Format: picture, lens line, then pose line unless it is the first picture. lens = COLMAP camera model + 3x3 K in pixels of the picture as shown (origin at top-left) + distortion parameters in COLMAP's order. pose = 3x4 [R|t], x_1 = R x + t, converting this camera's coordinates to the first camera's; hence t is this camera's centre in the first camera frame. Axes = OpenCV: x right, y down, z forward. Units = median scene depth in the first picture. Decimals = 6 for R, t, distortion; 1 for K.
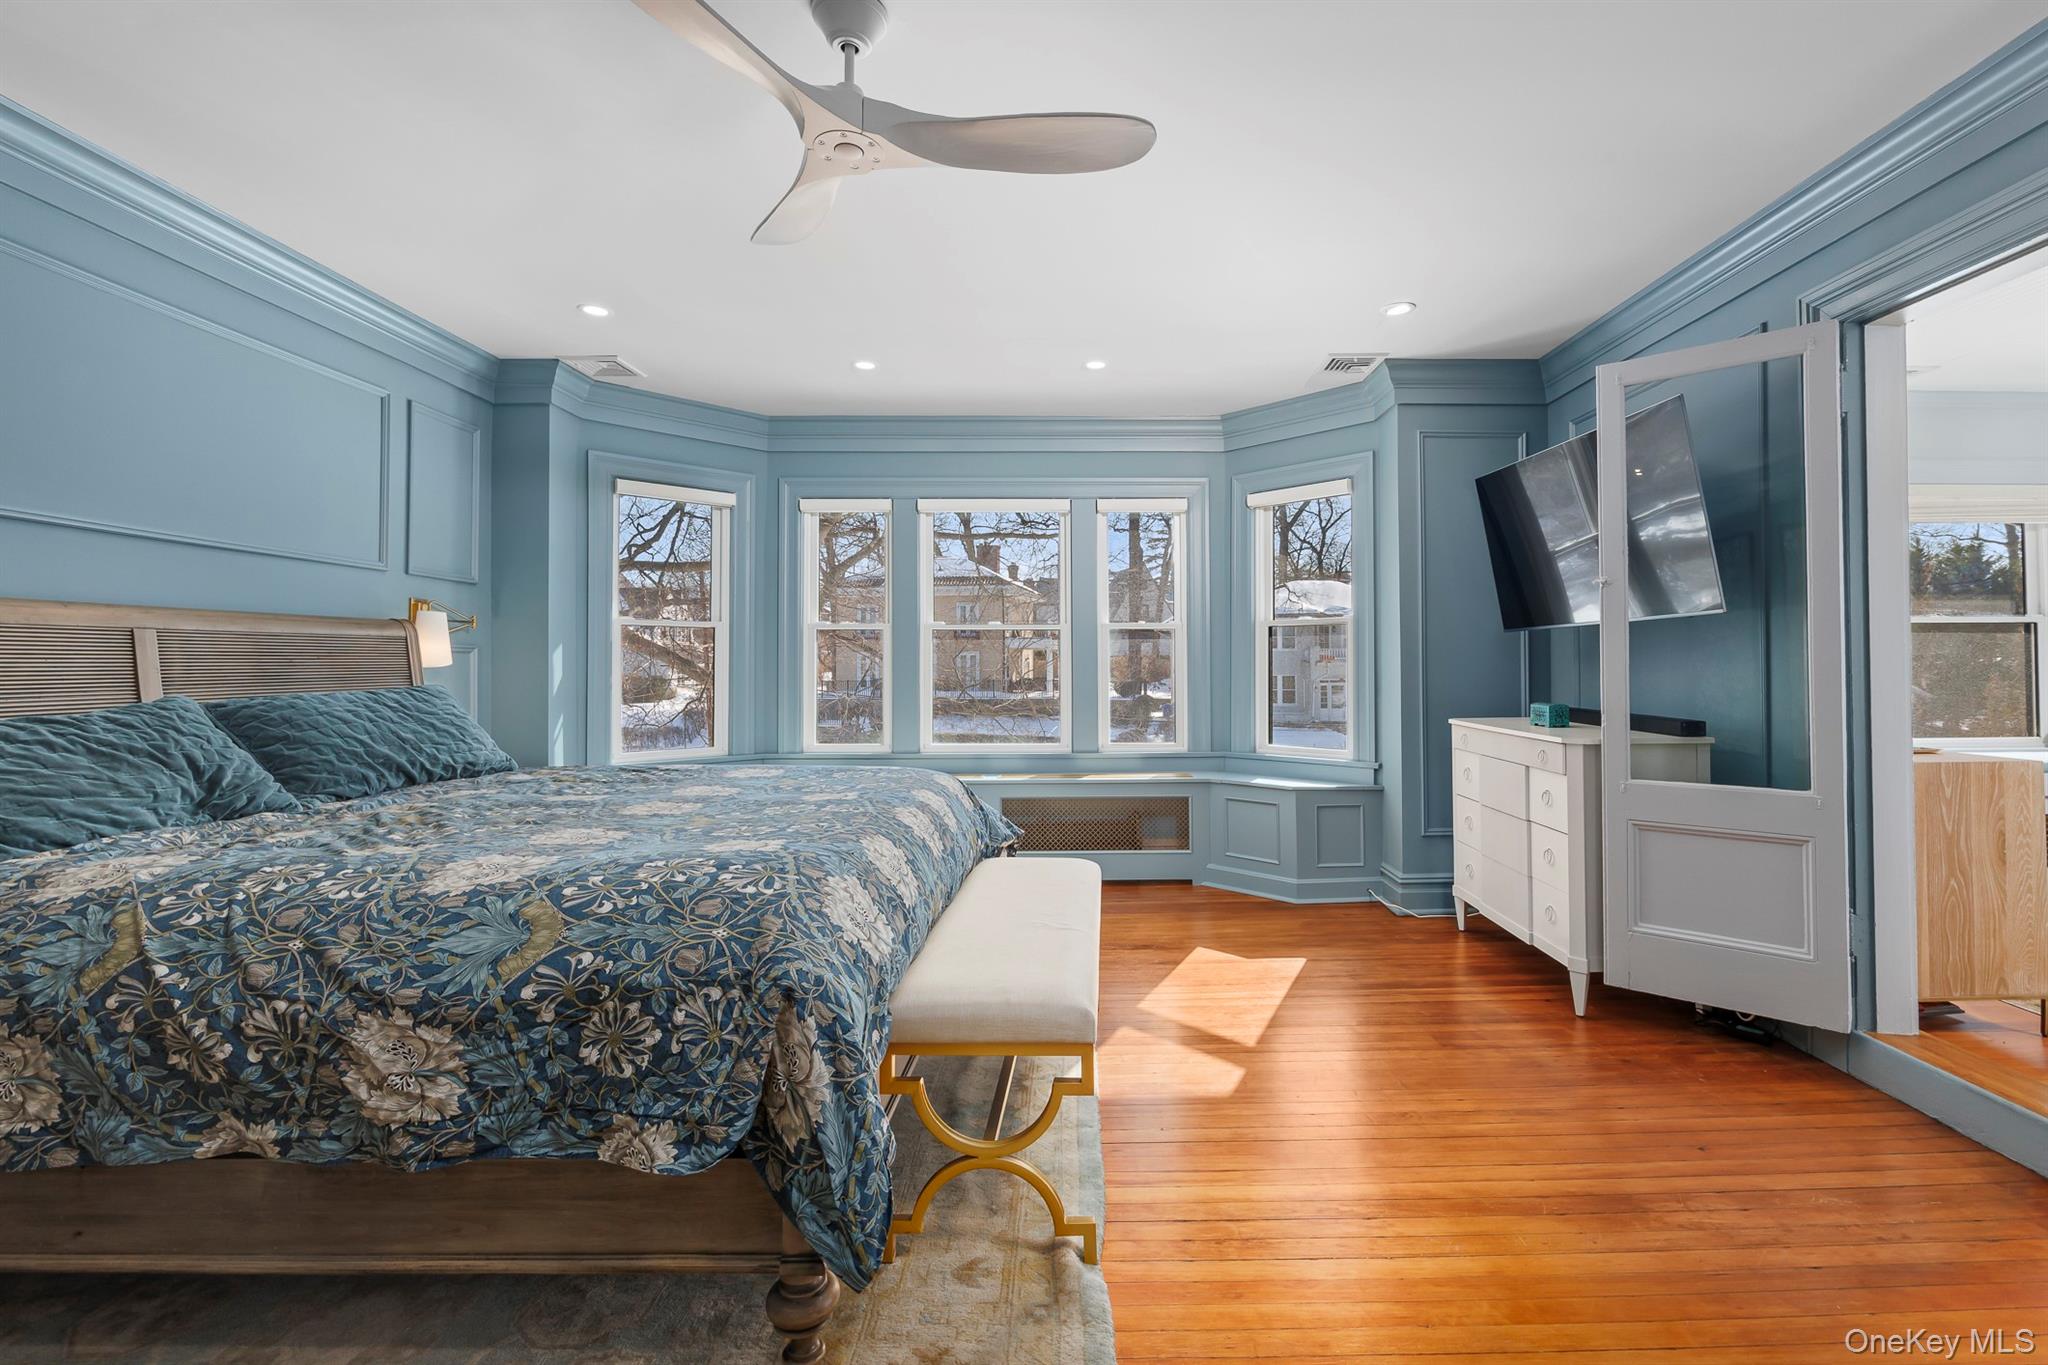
lens RADIAL K [[891.3, 0, 1025.6], [0, 891.3, 663.1], [0, 0, 1]] dist [-0.004715, -0.001817]
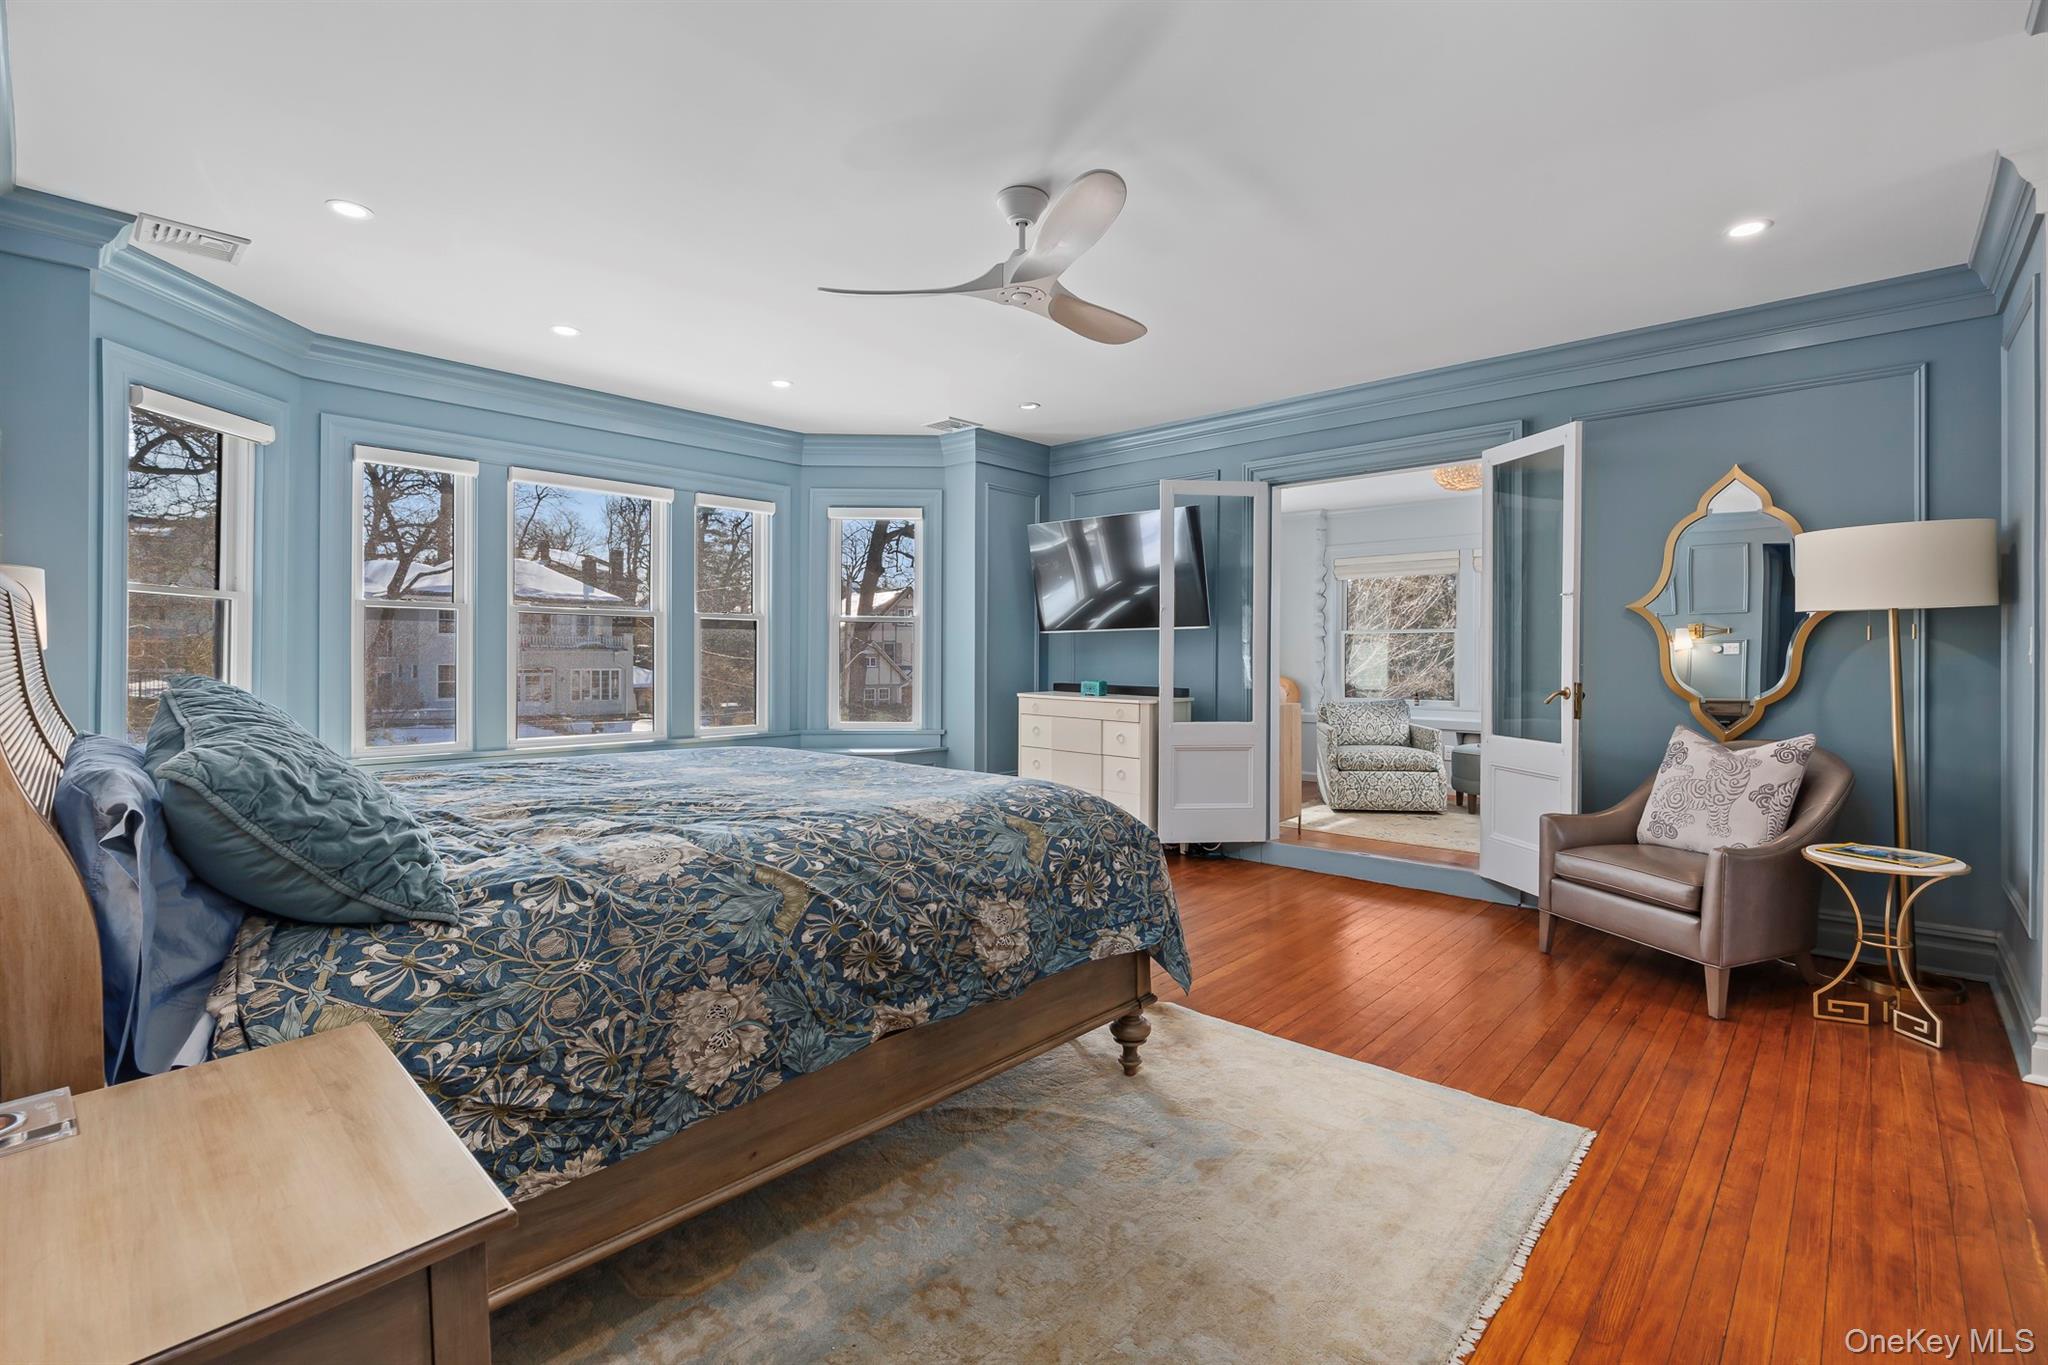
lens RADIAL K [[932.9, 0, 1016.3], [0, 932.9, 670.5], [0, 0, 1]] dist [0.000837, 0.000004]
pose [[0.688821, -0.007242, 0.724895, -1.757000], [-0.007208, 0.999832, 0.016838, 0.003142], [-0.724896, -0.016824, 0.688653, -0.060824]]
